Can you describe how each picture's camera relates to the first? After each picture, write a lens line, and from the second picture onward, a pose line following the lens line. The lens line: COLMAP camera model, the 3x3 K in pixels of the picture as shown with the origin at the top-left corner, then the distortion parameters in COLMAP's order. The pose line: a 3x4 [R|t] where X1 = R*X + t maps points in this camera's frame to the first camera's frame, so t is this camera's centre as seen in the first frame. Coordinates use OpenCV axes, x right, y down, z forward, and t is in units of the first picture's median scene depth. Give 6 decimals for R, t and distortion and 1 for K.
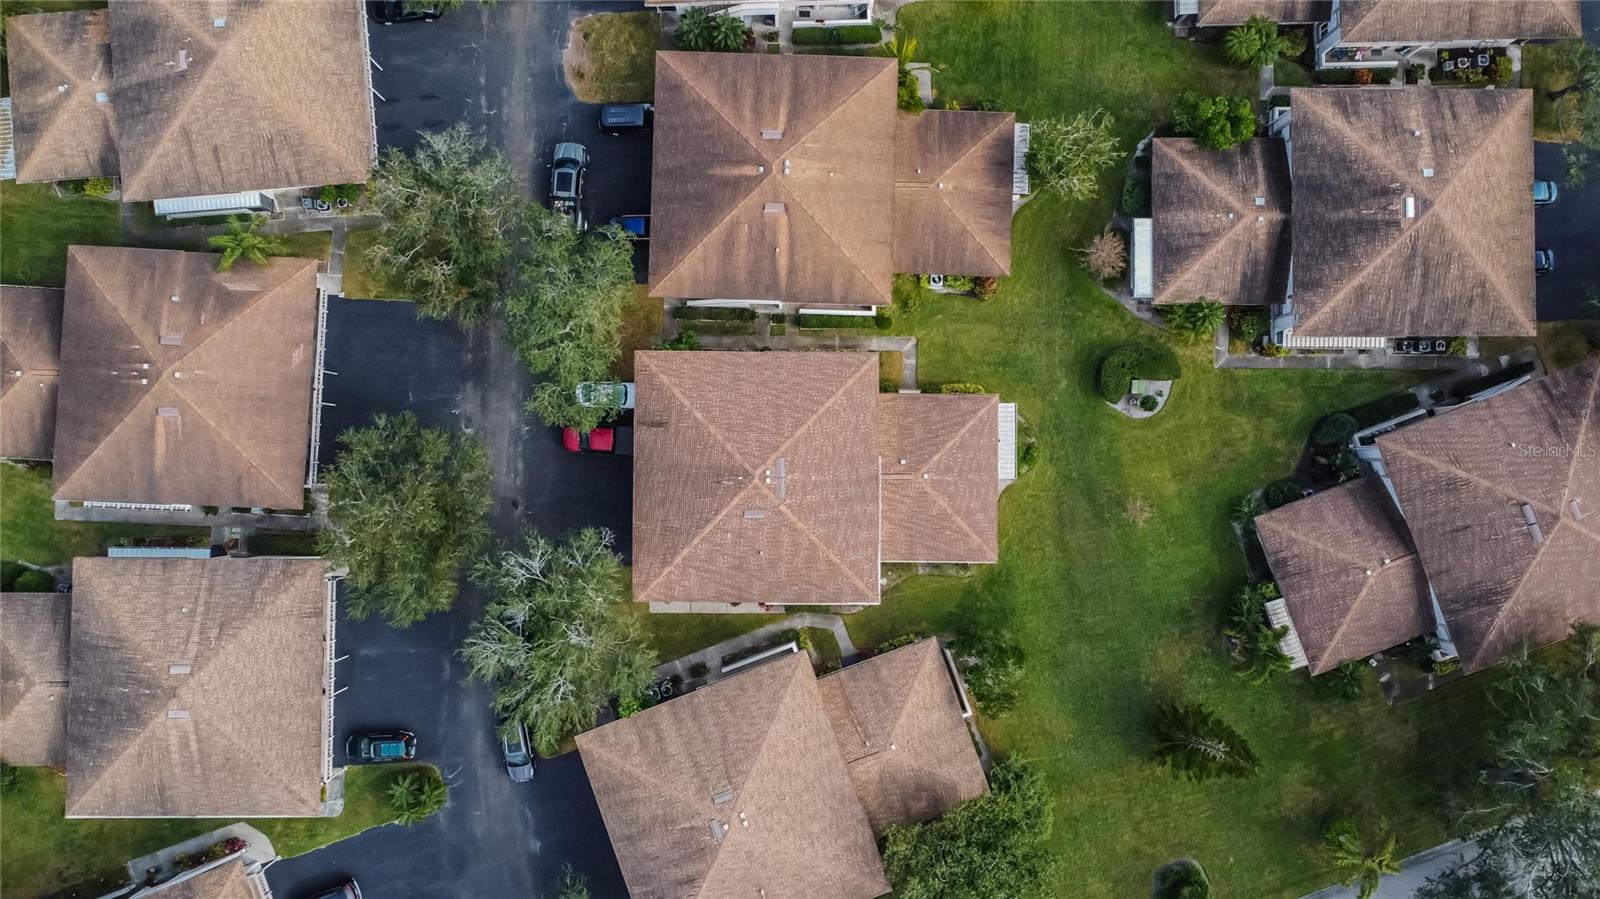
lens RADIAL K [[1228.9, 0, 792.2], [0, 1228.9, 444.9], [0, 0, 1]] dist [0.016604, 0.008652]
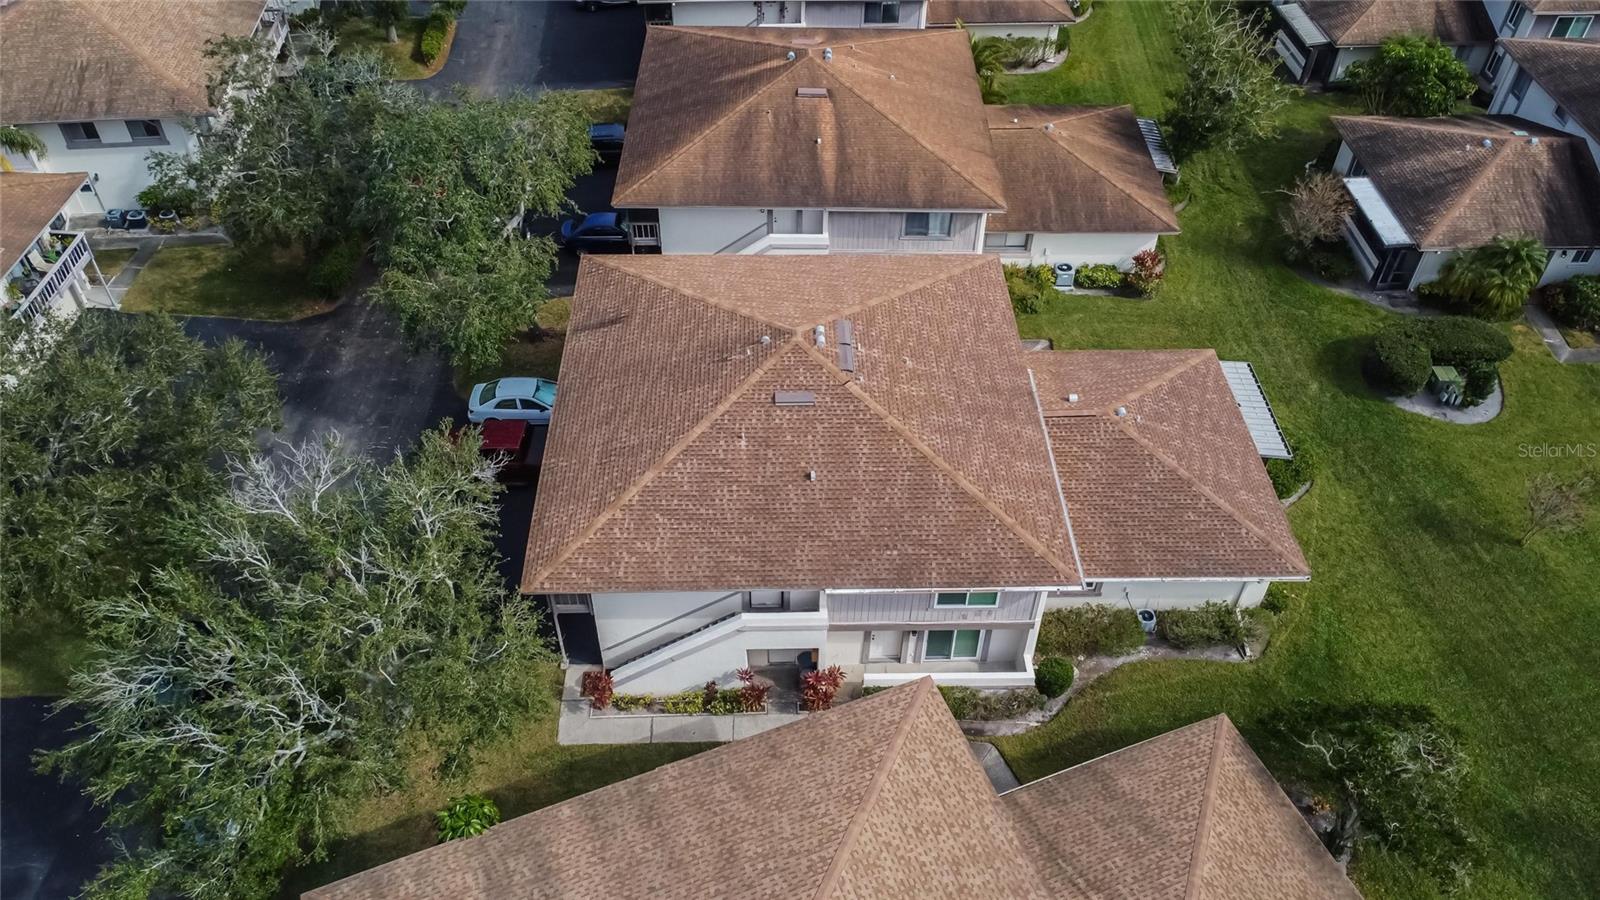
lens RADIAL K [[1192.9, 0, 799.7], [0, 1192.9, 443.9], [0, 0, 1]] dist [0.016117, 0.000177]
pose [[0.999522, -0.022271, 0.021441, -0.039022], [0.030912, 0.710746, -0.702769, 0.392152], [0.000413, 0.703096, 0.711095, 0.667799]]
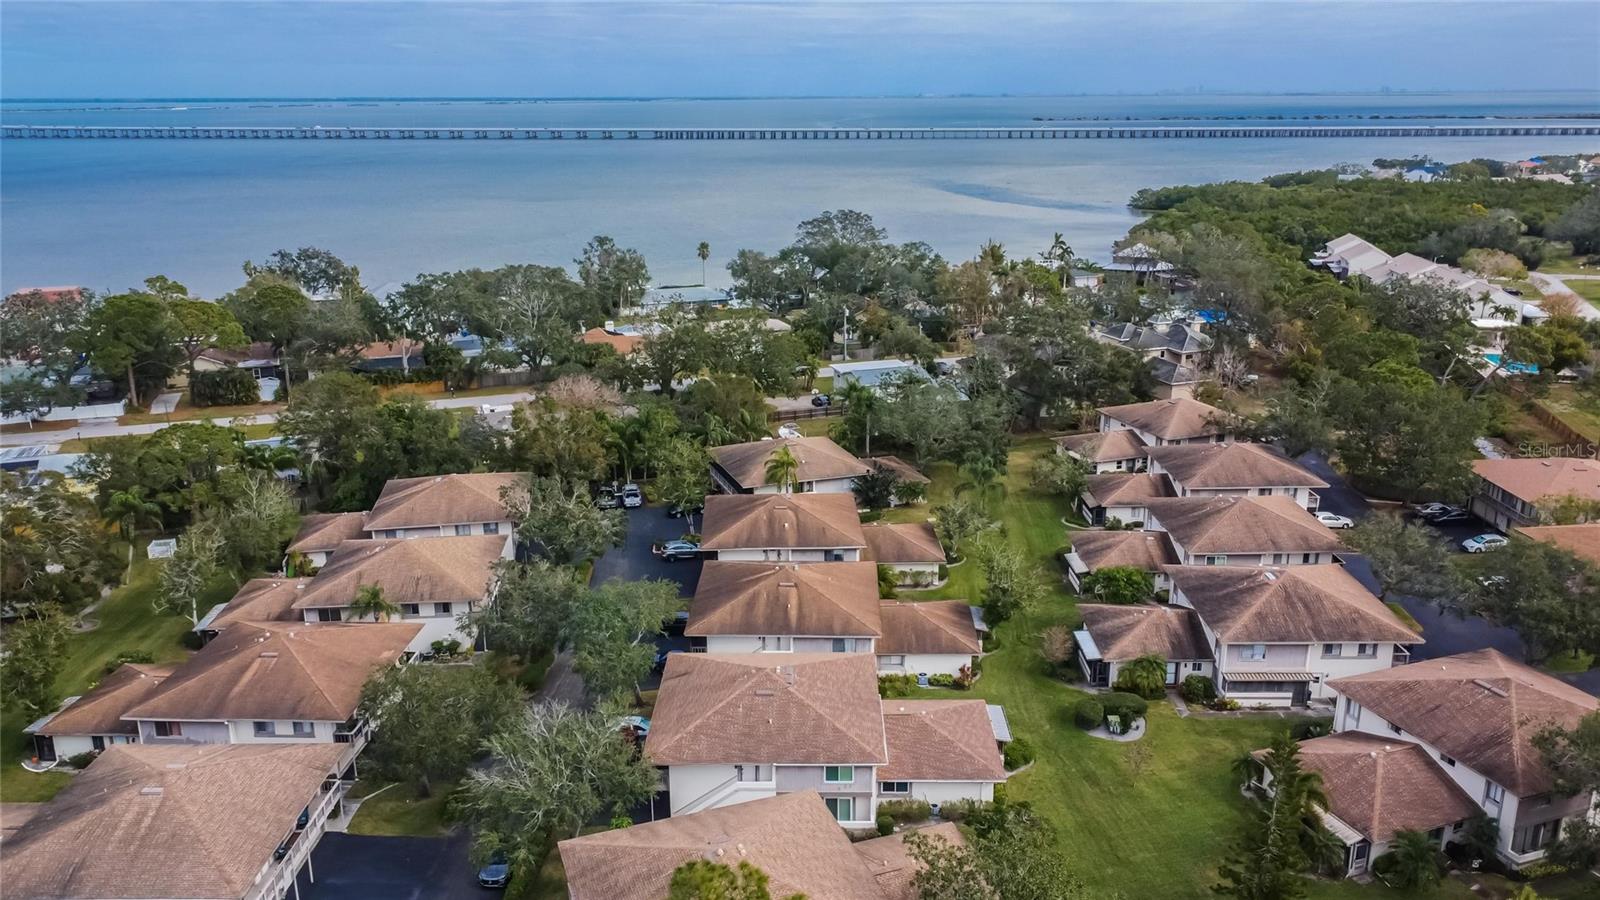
lens RADIAL K [[1236.2, 0, 800.0], [0, 1236.2, 450.0], [0, 0, 1]] dist [0.020440, -0.009711]
pose [[0.999804, -0.018144, -0.007866, 0.012498], [-0.002005, 0.302701, -0.953083, 1.016675], [0.019674, 0.952913, 0.302606, 0.457533]]
